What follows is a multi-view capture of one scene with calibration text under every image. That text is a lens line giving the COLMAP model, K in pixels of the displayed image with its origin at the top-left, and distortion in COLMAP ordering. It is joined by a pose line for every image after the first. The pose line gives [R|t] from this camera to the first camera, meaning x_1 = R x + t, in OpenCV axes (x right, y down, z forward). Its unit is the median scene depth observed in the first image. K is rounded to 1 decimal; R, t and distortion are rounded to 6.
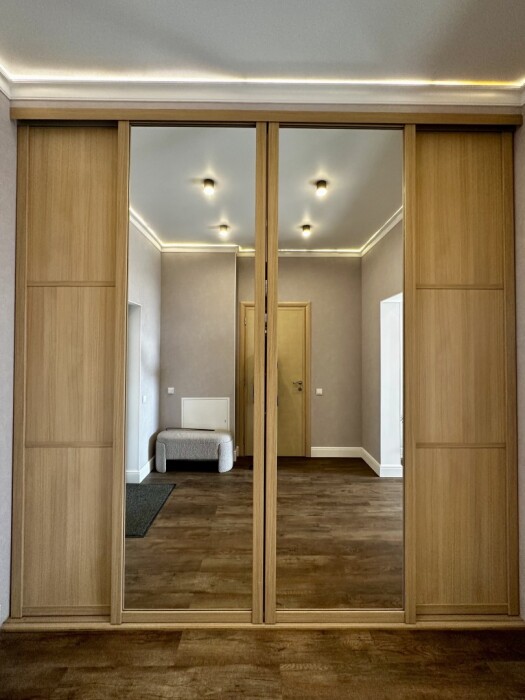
lens RADIAL K [[278.8, 0, 262.7], [0, 278.8, 350.6], [0, 0, 1]] dist [-0.001948, 0.000670]
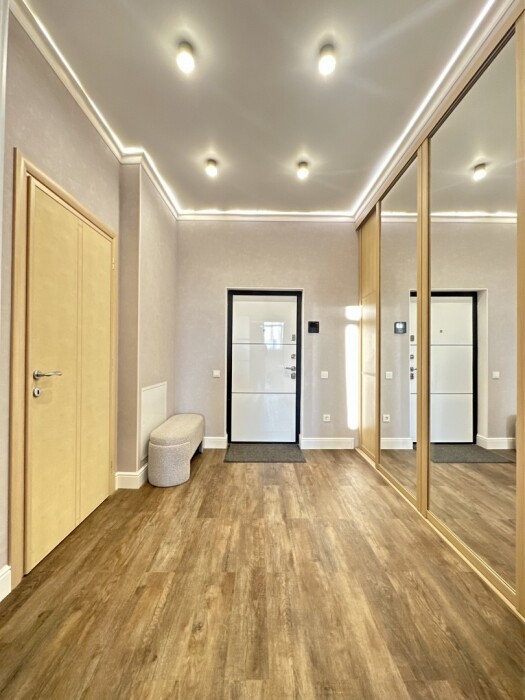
lens RADIAL K [[278.8, 0, 264.9], [0, 278.8, 354.8], [0, 0, 1]] dist [-0.001948, 0.000670]
pose [[-0.003869, -0.007265, -0.999966, 1.448337], [0.000934, 0.999973, -0.007269, 0.218477], [0.999992, -0.000962, -0.003862, 0.246208]]
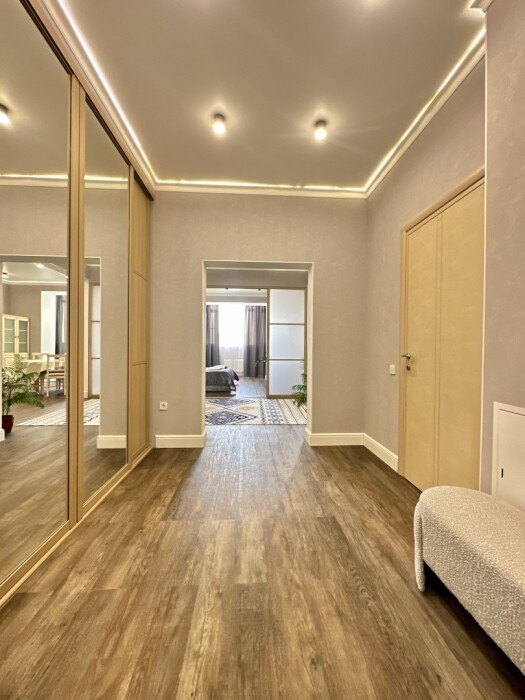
lens RADIAL K [[278.8, 0, 263.6], [0, 278.8, 347.5], [0, 0, 1]] dist [-0.001948, 0.000670]
pose [[-0.039190, -0.009838, 0.999183, -1.178723], [-0.017005, 0.999813, 0.009177, 0.234365], [-0.999087, -0.016632, -0.039350, 0.290475]]
